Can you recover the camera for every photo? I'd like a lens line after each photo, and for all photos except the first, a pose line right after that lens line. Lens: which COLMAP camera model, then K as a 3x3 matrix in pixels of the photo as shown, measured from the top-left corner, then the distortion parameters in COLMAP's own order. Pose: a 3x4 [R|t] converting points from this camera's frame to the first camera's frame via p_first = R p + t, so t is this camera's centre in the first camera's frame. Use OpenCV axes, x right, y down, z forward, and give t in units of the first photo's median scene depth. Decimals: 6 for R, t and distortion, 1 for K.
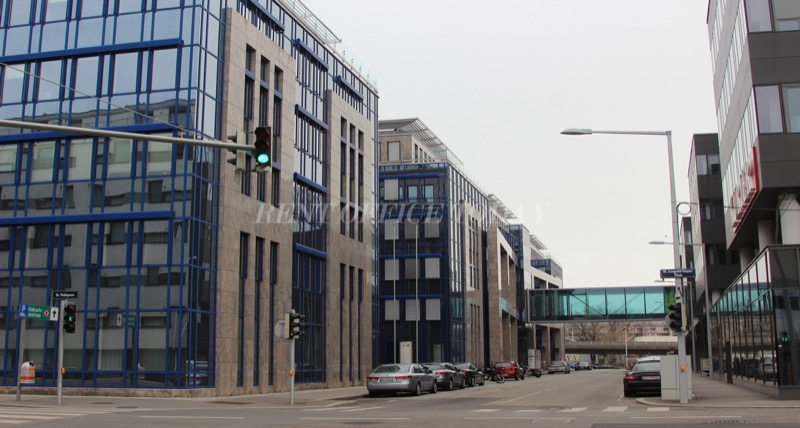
lens RADIAL K [[867.5, 0, 380.3], [0, 867.5, 213.8], [0, 0, 1]] dist [-0.073841, 0.062758]
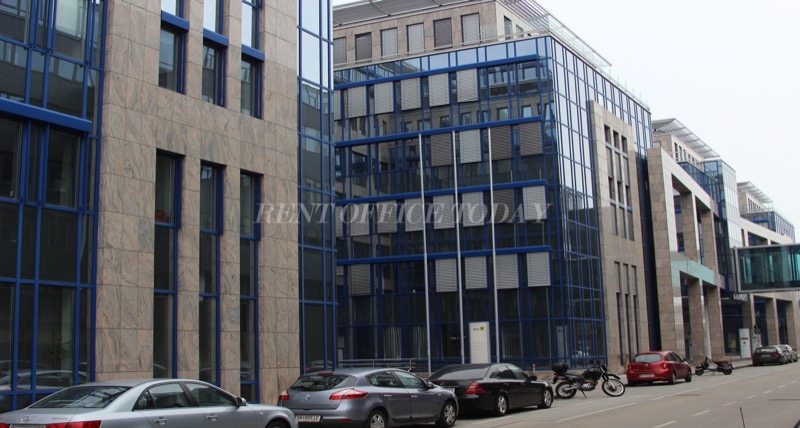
lens RADIAL K [[867.5, 0, 380.3], [0, 867.5, 213.8], [0, 0, 1]] dist [-0.073841, 0.062758]
pose [[0.965185, -0.060247, -0.254535, 0.080683], [0.063798, 0.997946, 0.005709, 0.042779], [0.253669, -0.021750, 0.967047, 0.267394]]
